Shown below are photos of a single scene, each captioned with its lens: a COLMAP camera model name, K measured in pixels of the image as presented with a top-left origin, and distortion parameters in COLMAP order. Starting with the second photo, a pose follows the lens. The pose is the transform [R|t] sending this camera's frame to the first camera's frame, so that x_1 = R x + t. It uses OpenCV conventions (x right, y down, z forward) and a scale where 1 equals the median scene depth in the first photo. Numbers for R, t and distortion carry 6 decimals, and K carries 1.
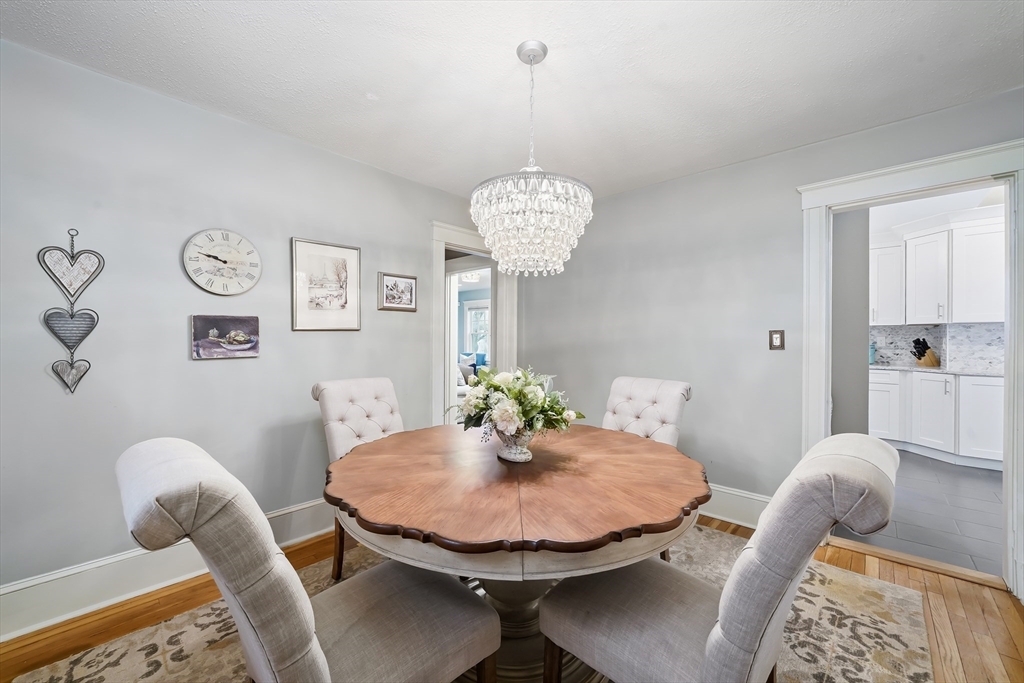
lens RADIAL K [[374.7, 0, 529.0], [0, 374.7, 341.9], [0, 0, 1]] dist [-0.013405, 0.001188]
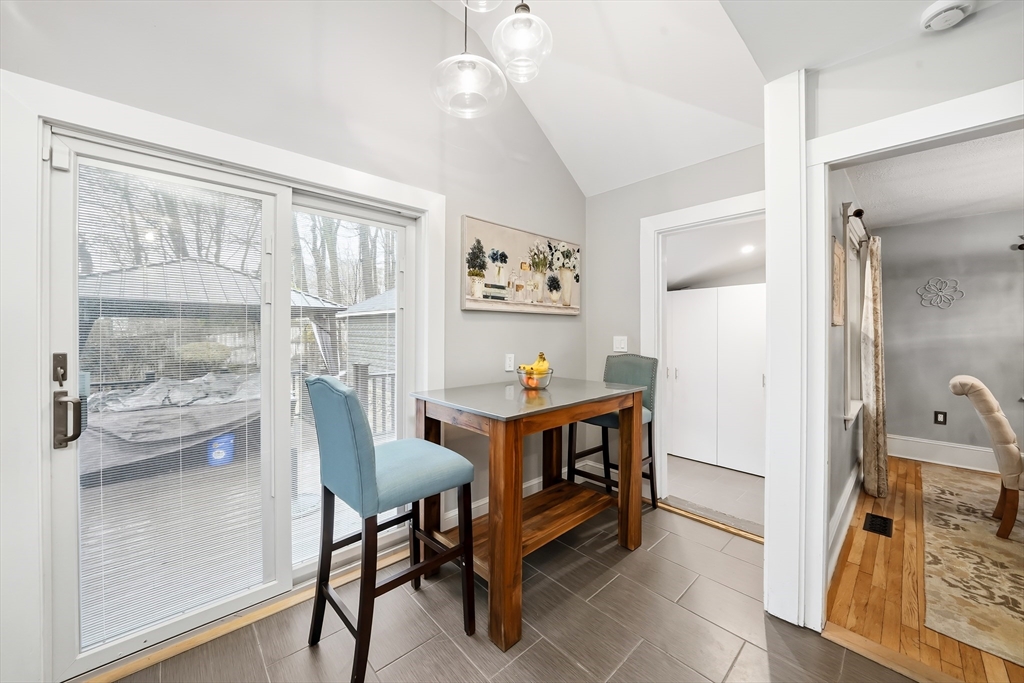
lens RADIAL K [[374.7, 0, 508.0], [0, 374.7, 330.6], [0, 0, 1]] dist [-0.013405, 0.001188]
pose [[-0.997433, -0.005488, 0.071395, 1.748228], [-0.005030, 0.999966, 0.006595, -0.048496], [-0.071429, 0.006219, -0.997426, 1.694597]]
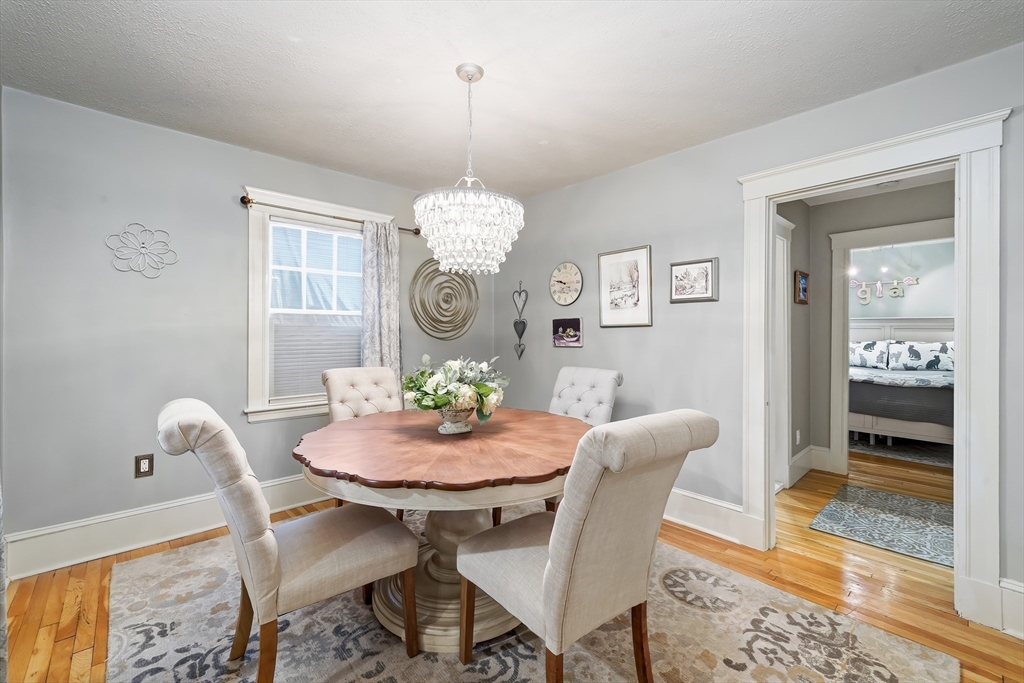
lens RADIAL K [[435.7, 0, 521.7], [0, 435.7, 334.4], [0, 0, 1]] dist [0.003280, 0.000488]
pose [[-0.070726, 0.003630, -0.997489, 1.021591], [-0.010920, 0.999931, 0.004413, -0.012059], [0.997436, 0.011204, -0.070681, 0.993421]]
